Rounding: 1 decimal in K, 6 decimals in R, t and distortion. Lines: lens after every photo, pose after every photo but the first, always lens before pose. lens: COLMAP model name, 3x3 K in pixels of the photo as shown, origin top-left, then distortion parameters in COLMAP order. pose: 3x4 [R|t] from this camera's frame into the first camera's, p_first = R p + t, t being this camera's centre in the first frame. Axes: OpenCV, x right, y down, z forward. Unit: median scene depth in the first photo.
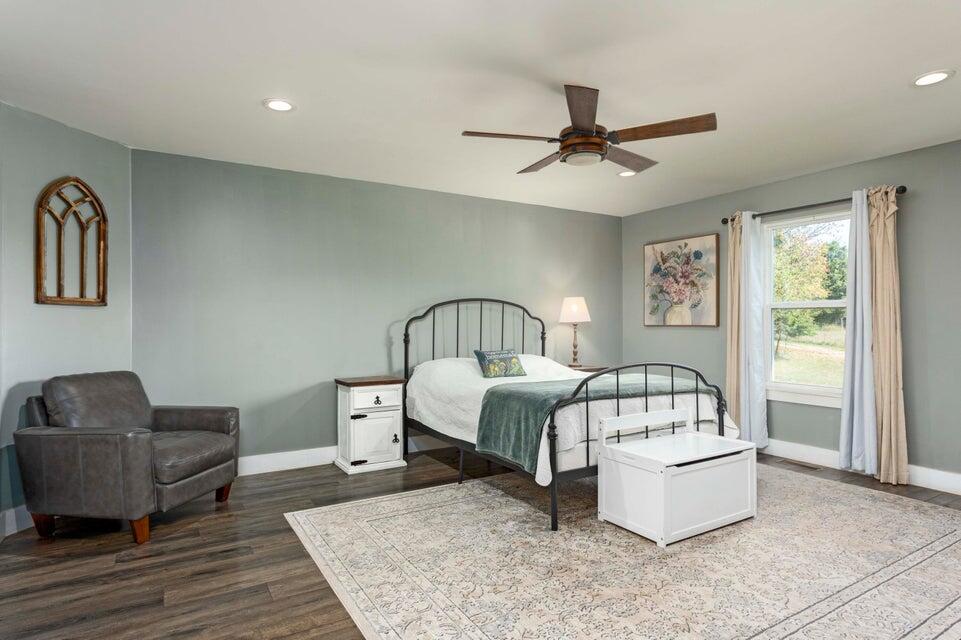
lens RADIAL K [[547.8, 0, 481.7], [0, 547.8, 321.8], [0, 0, 1]] dist [0.008303, 0.003046]
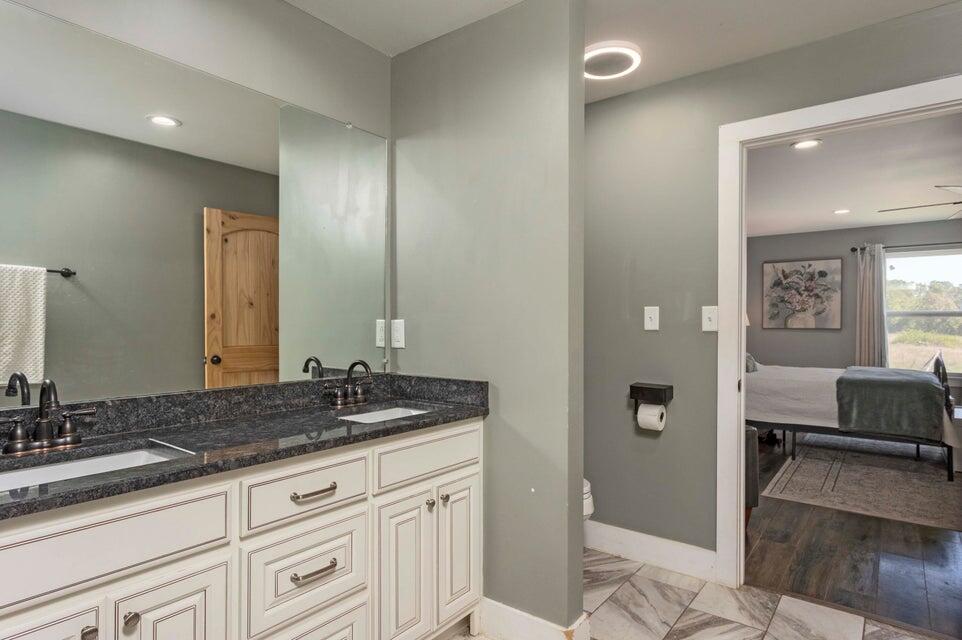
lens RADIAL K [[548.4, 0, 488.1], [0, 548.4, 326.2], [0, 0, 1]] dist [0.008303, 0.003046]
pose [[0.924140, 0.002360, 0.382047, -0.805313], [-0.004579, 0.999978, 0.004897, -0.001417], [-0.382027, -0.006275, 0.924130, 0.099626]]
